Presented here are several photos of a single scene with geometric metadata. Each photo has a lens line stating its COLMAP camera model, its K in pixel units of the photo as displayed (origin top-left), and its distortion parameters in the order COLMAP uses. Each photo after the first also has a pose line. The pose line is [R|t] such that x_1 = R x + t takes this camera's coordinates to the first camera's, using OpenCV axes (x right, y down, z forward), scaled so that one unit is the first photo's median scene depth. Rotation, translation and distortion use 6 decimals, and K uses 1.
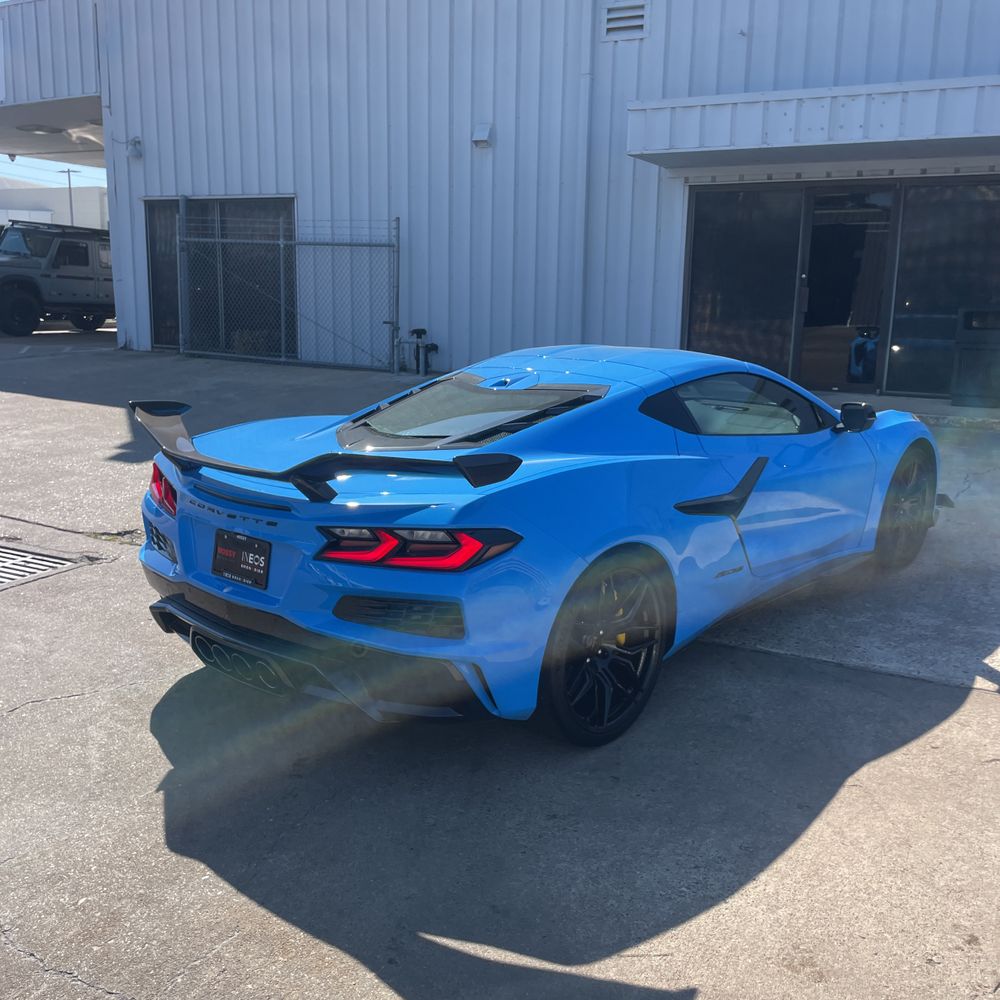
lens RADIAL K [[1027.9, 0, 509.9], [0, 1027.9, 501.8], [0, 0, 1]] dist [0.027322, 0.000000]
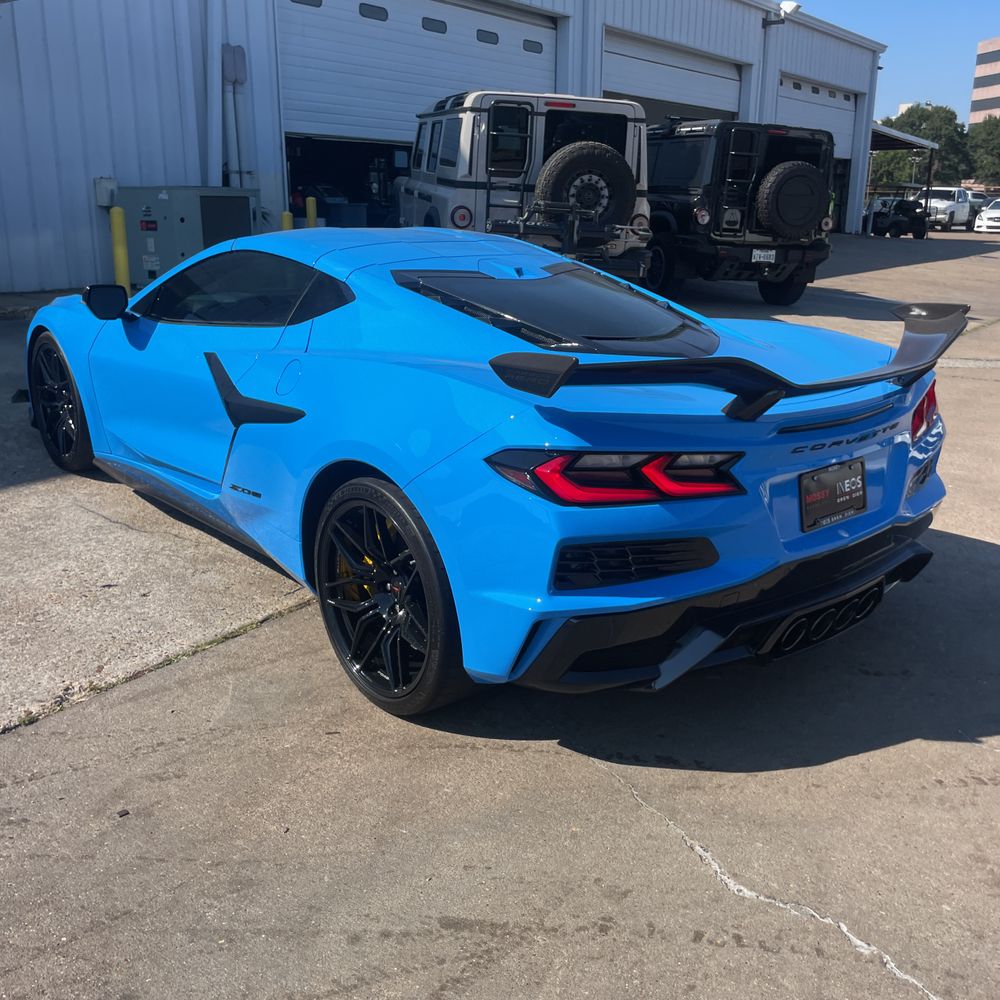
lens RADIAL K [[1027.9, 0, 524.4], [0, 1027.9, 486.6], [0, 0, 1]] dist [0.027322, 0.000000]
pose [[0.131998, -0.284417, 0.949570, -0.289375], [0.189939, 0.947459, 0.257382, -0.056018], [-0.972882, 0.146386, 0.179085, 0.296101]]
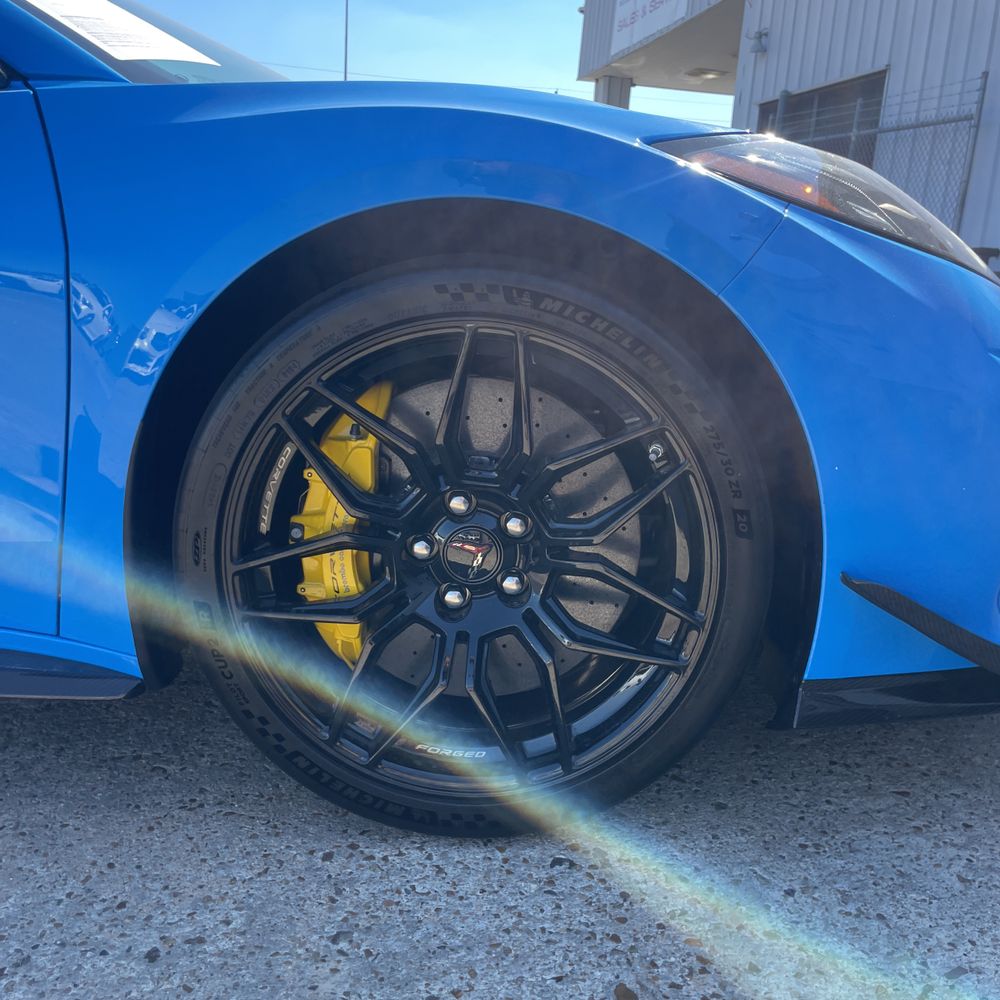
lens RADIAL K [[1027.9, 0, 491.3], [0, 1027.9, 499.6], [0, 0, 1]] dist [0.027322, 0.000000]
pose [[0.631322, 0.193584, -0.750971, 0.230601], [-0.199194, 0.976334, 0.084220, -0.009640], [0.749502, 0.096419, 0.654942, 0.373891]]
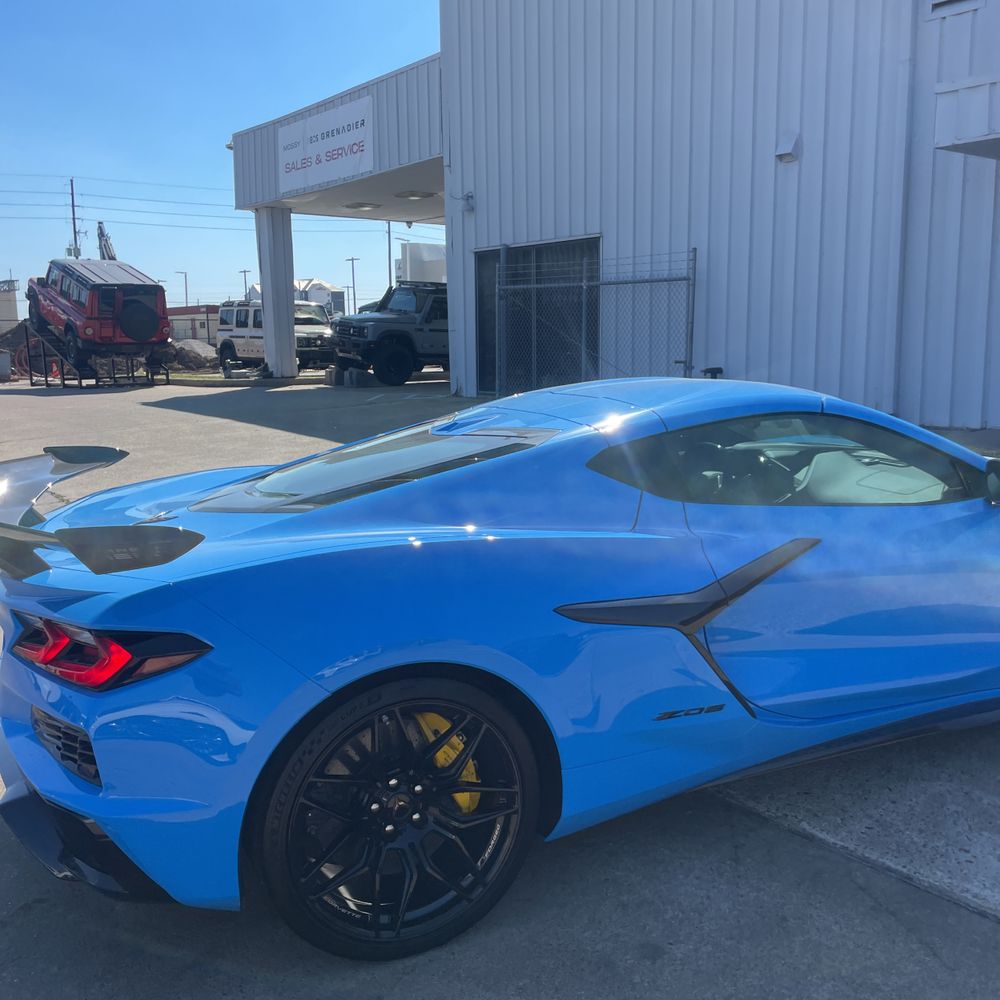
lens RADIAL K [[1027.9, 0, 508.1], [0, 1027.9, 495.7], [0, 0, 1]] dist [0.027322, 0.000000]
pose [[0.912583, 0.026399, -0.408038, 0.118528], [-0.046696, 0.998114, -0.039859, -0.012311], [0.406216, 0.055429, 0.912094, 0.109320]]
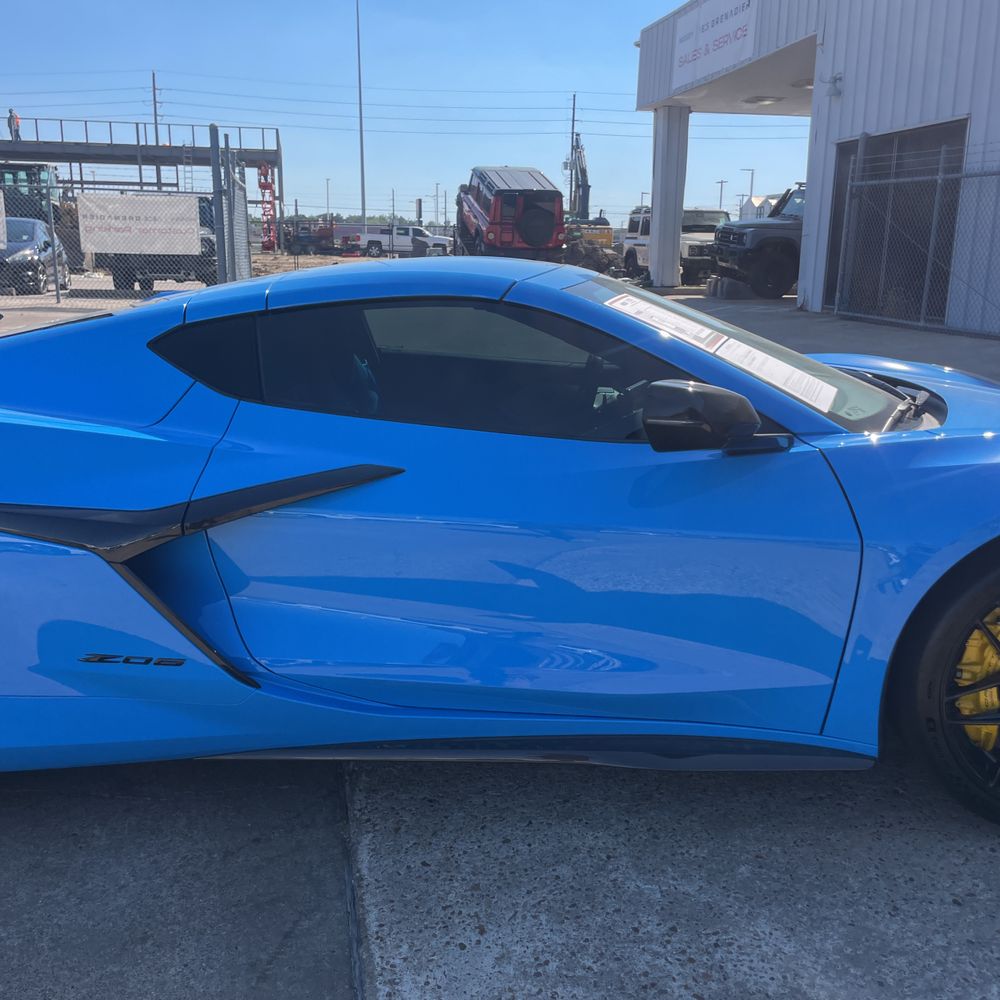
lens RADIAL K [[1027.9, 0, 503.7], [0, 1027.9, 493.1], [0, 0, 1]] dist [0.027322, 0.000000]
pose [[0.629437, 0.157293, -0.760965, 0.228472], [-0.147061, 0.985714, 0.082106, -0.027566], [0.763008, 0.060228, 0.643577, 0.254215]]
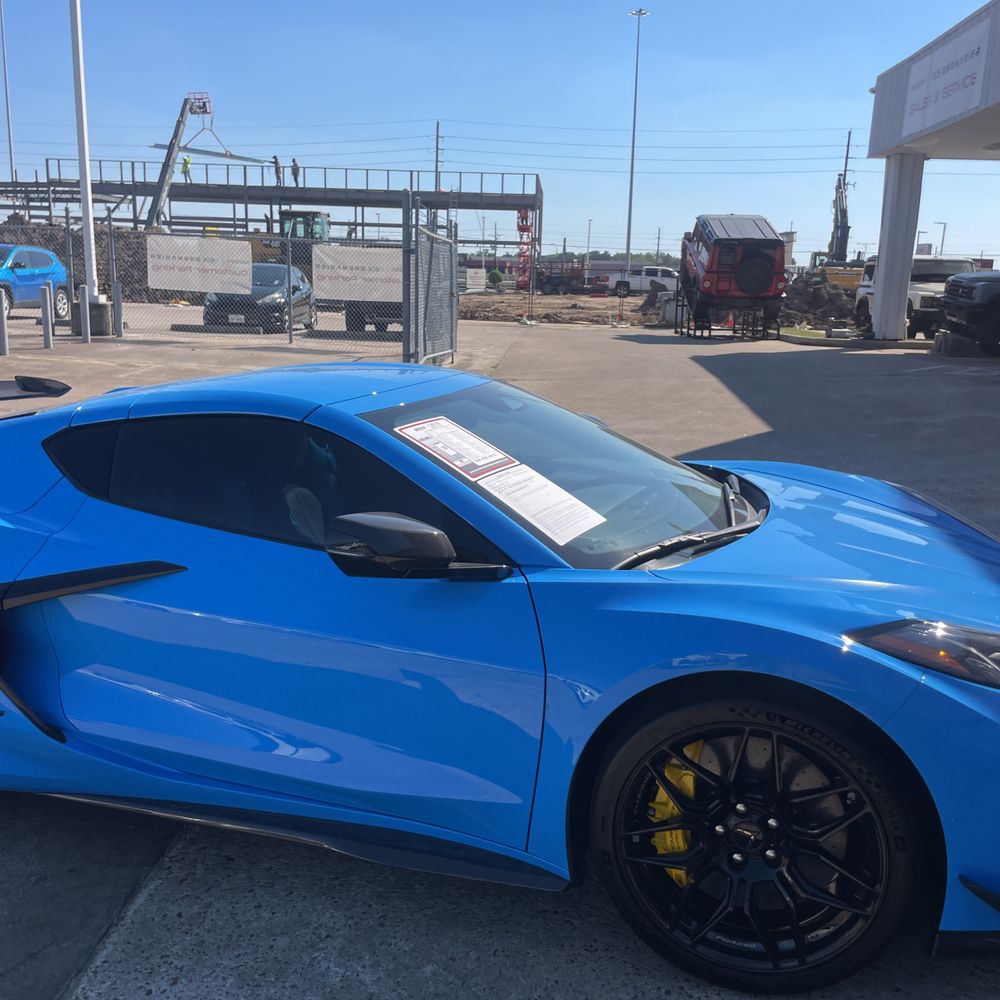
lens RADIAL K [[1027.9, 0, 496.0], [0, 1027.9, 479.9], [0, 0, 1]] dist [0.027322, 0.000000]
pose [[0.407701, 0.155441, -0.899787, 0.287631], [-0.194012, 0.977651, 0.080984, -0.058851], [0.892266, 0.141552, 0.428747, 0.315854]]
